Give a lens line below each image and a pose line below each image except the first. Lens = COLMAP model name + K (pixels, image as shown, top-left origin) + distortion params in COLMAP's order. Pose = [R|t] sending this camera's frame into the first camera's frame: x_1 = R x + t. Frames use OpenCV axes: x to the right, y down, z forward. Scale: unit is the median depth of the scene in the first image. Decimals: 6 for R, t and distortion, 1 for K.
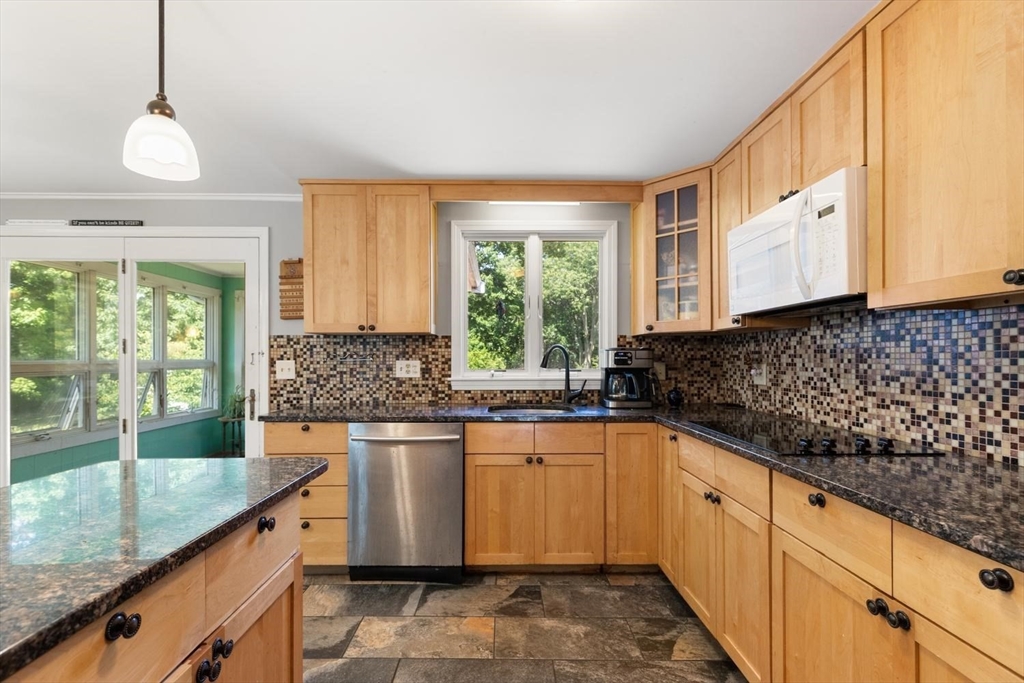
lens RADIAL K [[460.7, 0, 508.4], [0, 460.7, 358.2], [0, 0, 1]] dist [0.008642, -0.004184]
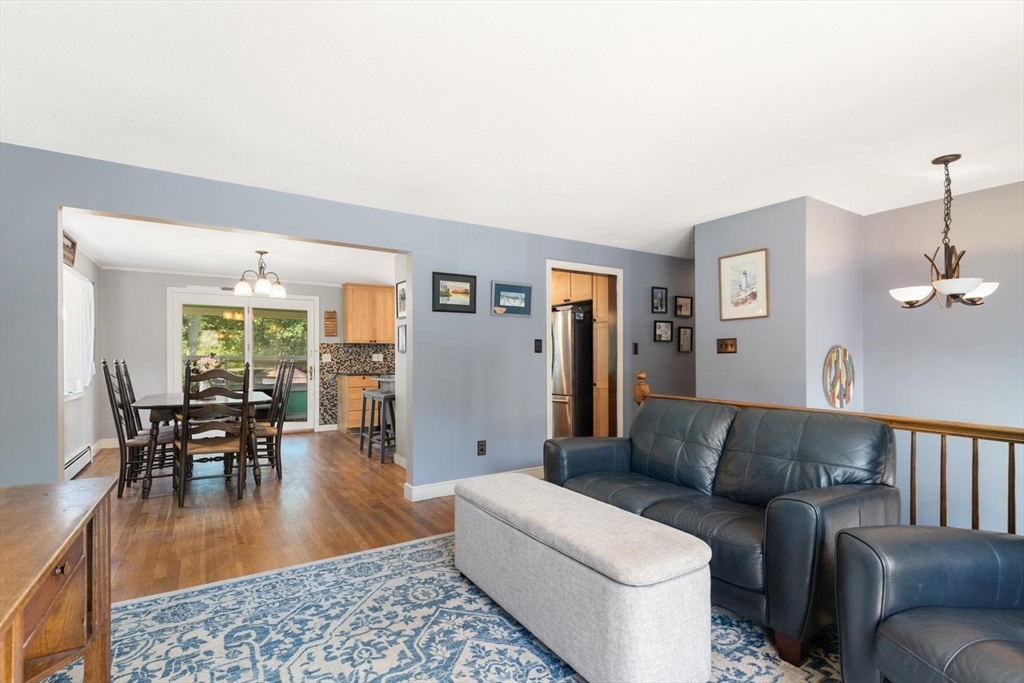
lens RADIAL K [[460.7, 0, 506.4], [0, 460.7, 358.7], [0, 0, 1]] dist [0.008642, -0.004184]
pose [[0.845664, -0.004826, 0.533694, -0.959396], [0.003145, 0.999987, 0.004058, 0.021754], [-0.533706, -0.001753, 0.845668, -1.456224]]
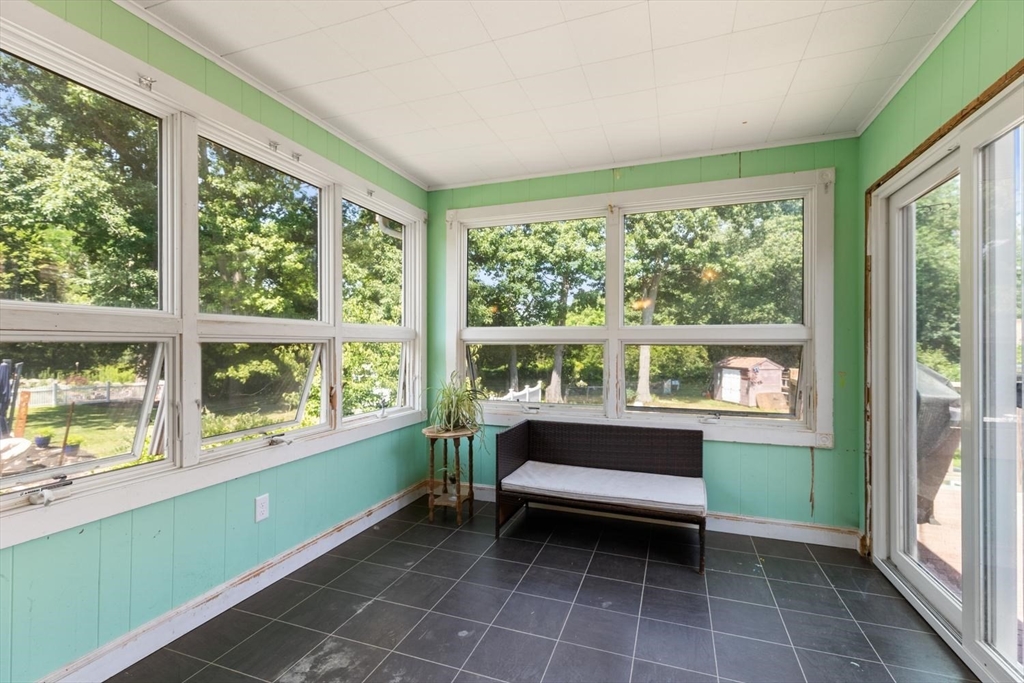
lens RADIAL K [[460.7, 0, 510.4], [0, 460.7, 348.9], [0, 0, 1]] dist [0.008642, -0.004184]
pose [[0.934865, 0.003397, -0.354988, -0.604500], [-0.001401, 0.999982, 0.005881, 0.053077], [0.355001, -0.005001, 0.934853, 0.944803]]
